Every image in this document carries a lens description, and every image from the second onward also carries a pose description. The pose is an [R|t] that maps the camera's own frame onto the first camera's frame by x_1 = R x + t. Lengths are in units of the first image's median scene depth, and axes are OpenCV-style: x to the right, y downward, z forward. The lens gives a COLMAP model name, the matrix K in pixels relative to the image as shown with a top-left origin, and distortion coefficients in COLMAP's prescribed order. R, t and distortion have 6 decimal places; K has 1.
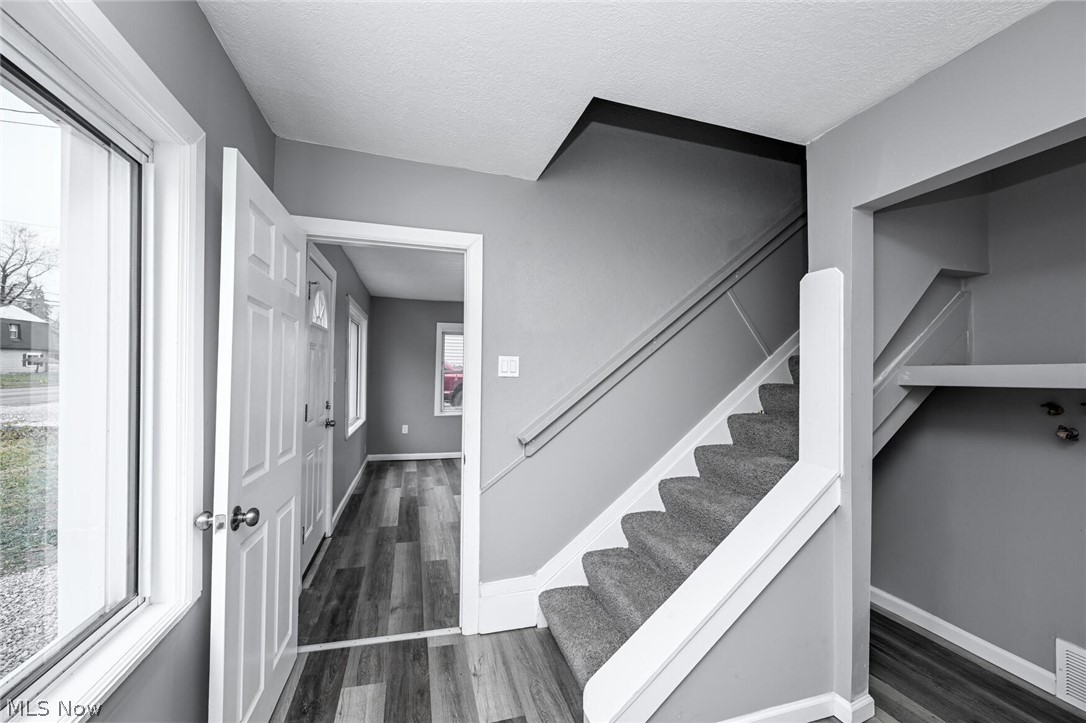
lens RADIAL K [[431.0, 0, 543.0], [0, 431.0, 361.5], [0, 0, 1]] dist [-0.000185, 0.000037]
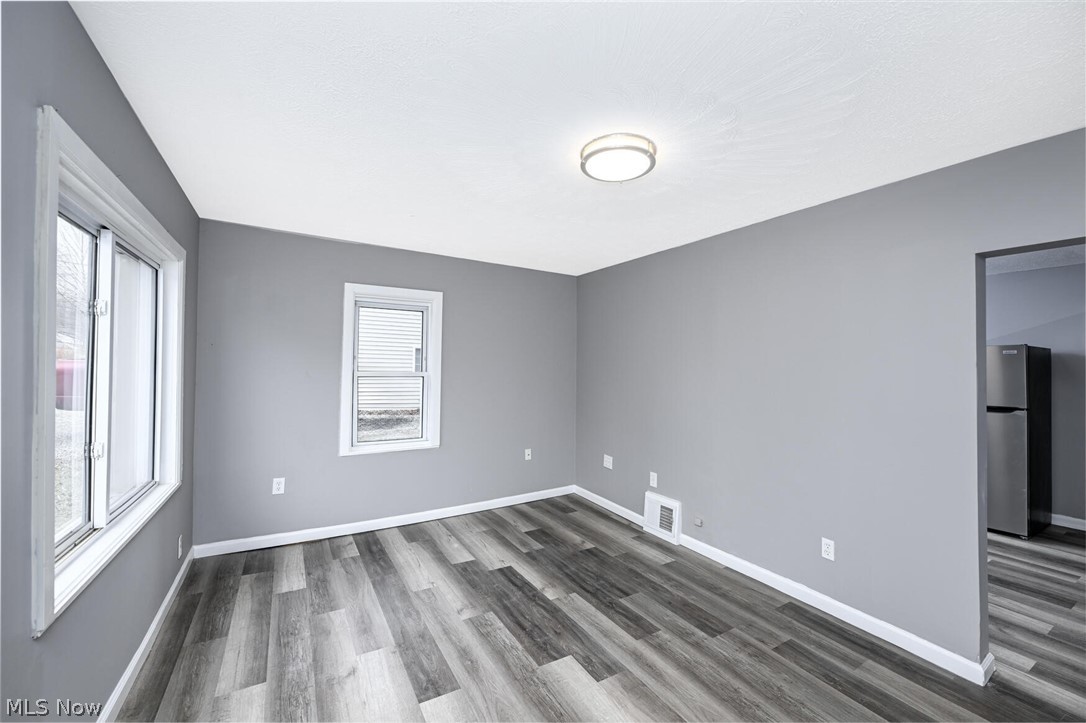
lens RADIAL K [[431.0, 0, 543.0], [0, 431.0, 361.5], [0, 0, 1]] dist [-0.000185, 0.000037]
pose [[0.971096, 0.007354, 0.238576, -0.214600], [-0.009808, 0.999910, 0.009102, 0.001272], [-0.238488, -0.011179, 0.971081, 0.667647]]
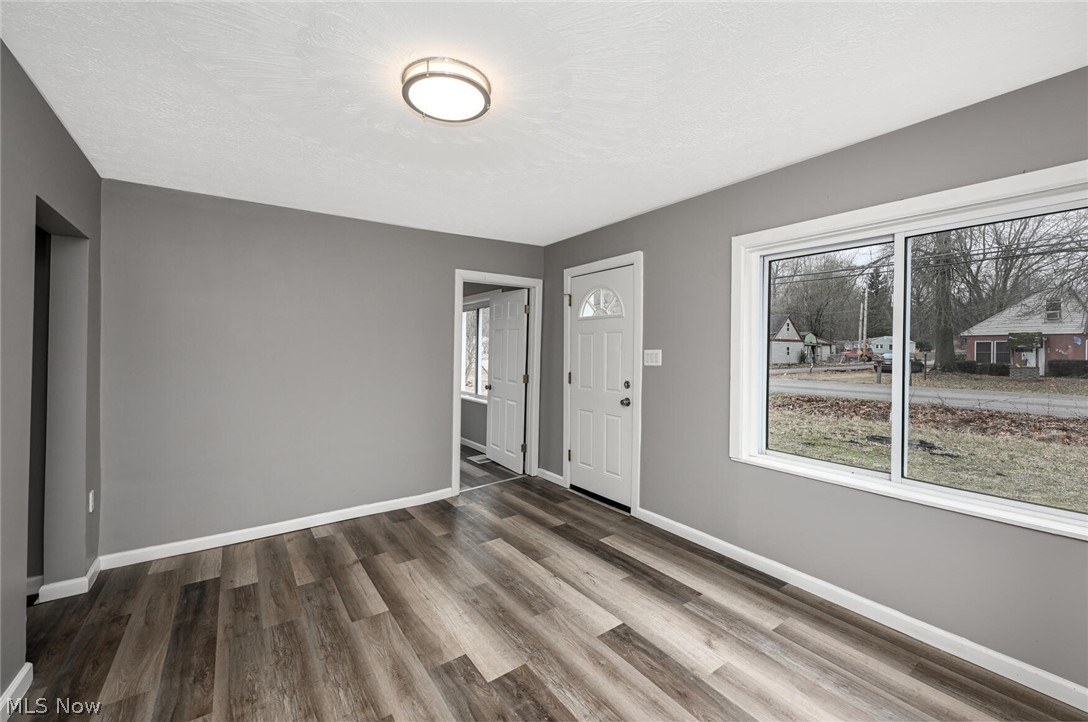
lens RADIAL K [[435.3, 0, 544.0], [0, 435.3, 357.5], [0, 0, 1]] dist [0.000034, -0.000291]
pose [[-0.948891, -0.012790, -0.315345, 0.025212], [-0.011214, 0.999914, -0.006813, 0.034878], [0.315405, -0.002929, -0.948953, 1.563259]]
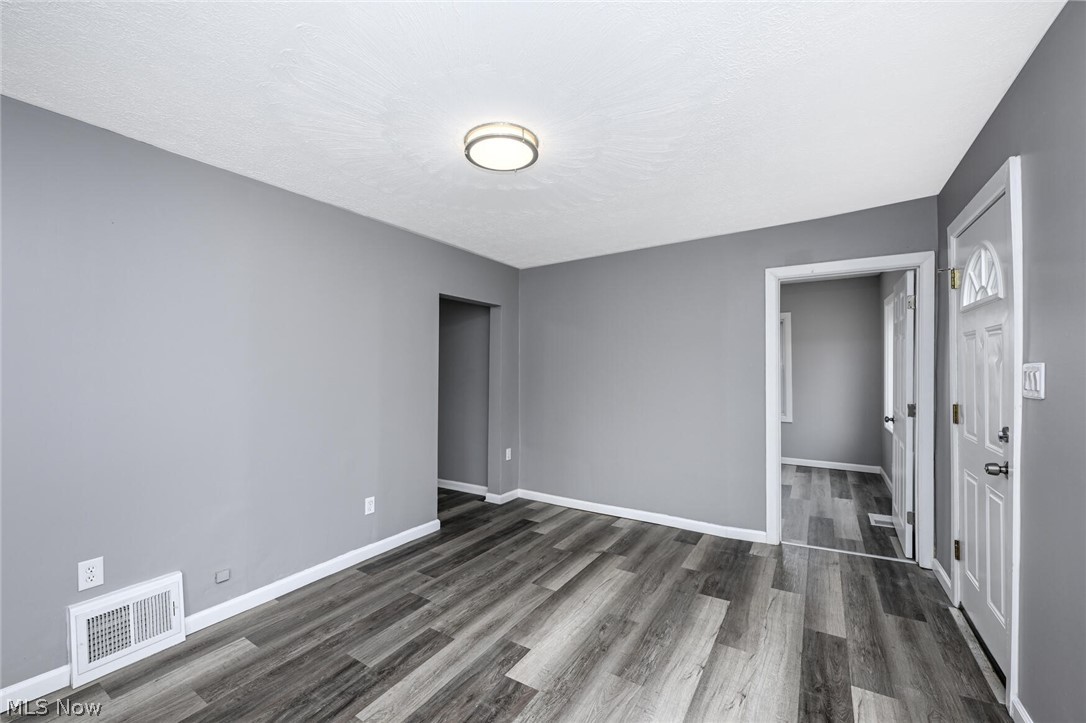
lens RADIAL K [[434.5, 0, 543.0], [0, 434.5, 358.0], [0, 0, 1]] dist [0.000034, -0.000291]
pose [[-0.649529, 0.003082, 0.760331, -0.432576], [-0.021392, 0.999522, -0.022327, 0.025982], [-0.760036, -0.030767, -0.649152, 1.418867]]
